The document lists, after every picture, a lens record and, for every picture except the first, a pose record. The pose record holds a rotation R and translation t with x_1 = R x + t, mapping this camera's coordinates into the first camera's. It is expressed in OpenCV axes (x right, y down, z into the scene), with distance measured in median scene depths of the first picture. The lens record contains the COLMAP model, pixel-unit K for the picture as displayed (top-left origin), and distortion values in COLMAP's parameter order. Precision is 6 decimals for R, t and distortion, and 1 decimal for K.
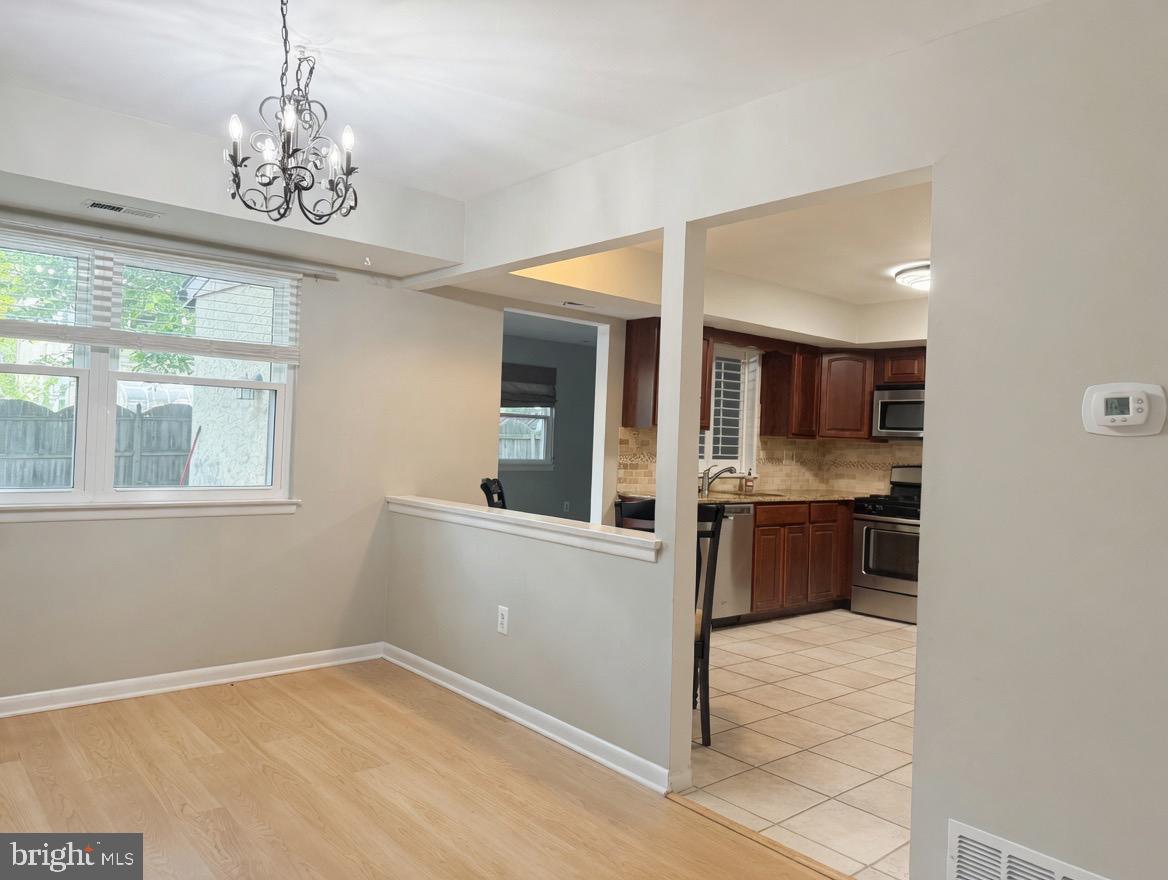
lens RADIAL K [[834.9, 0, 549.3], [0, 834.9, 437.3], [0, 0, 1]] dist [0.086081, -0.083281]
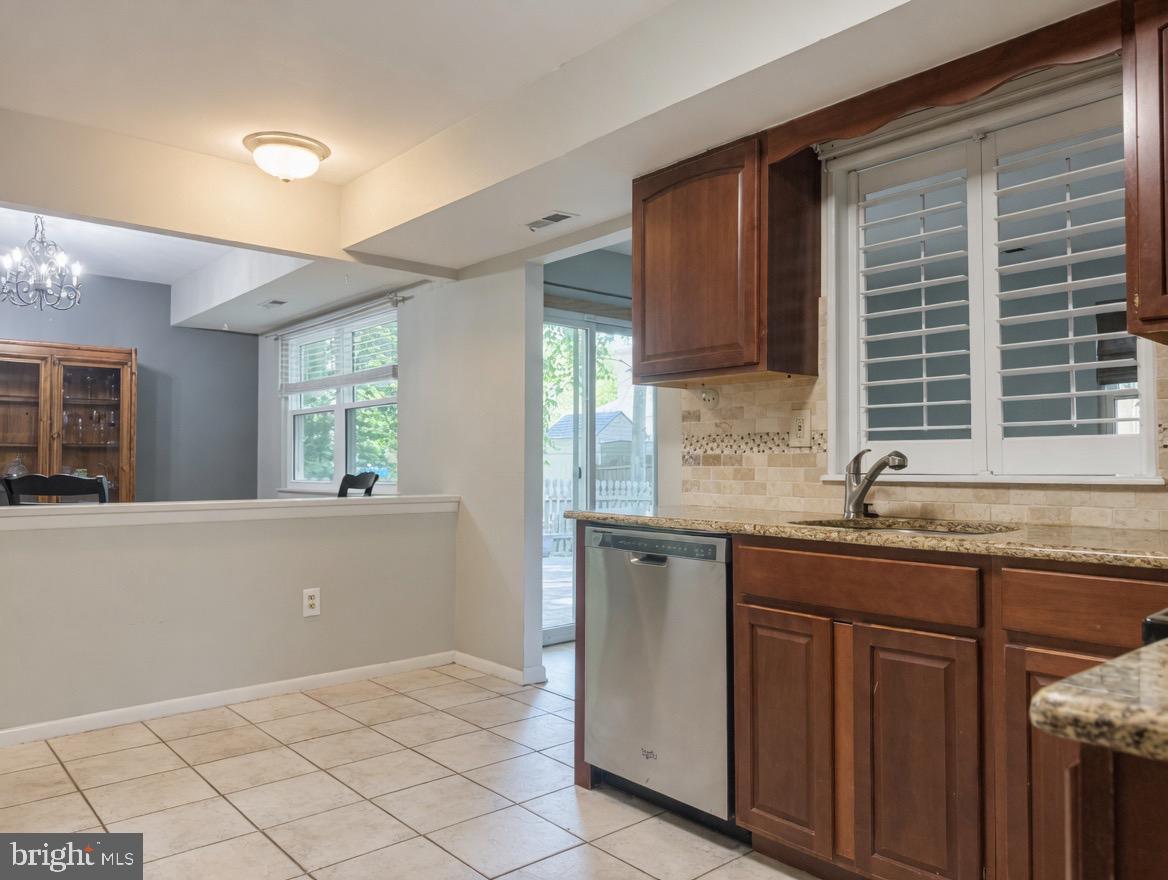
lens RADIAL K [[832.8, 0, 582.2], [0, 832.8, 436.4], [0, 0, 1]] dist [0.073393, -0.081800]
pose [[0.021800, -0.077919, -0.996721, 0.558781], [0.002469, 0.996959, -0.077883, 0.054453], [0.999759, -0.000763, 0.021926, 0.811298]]
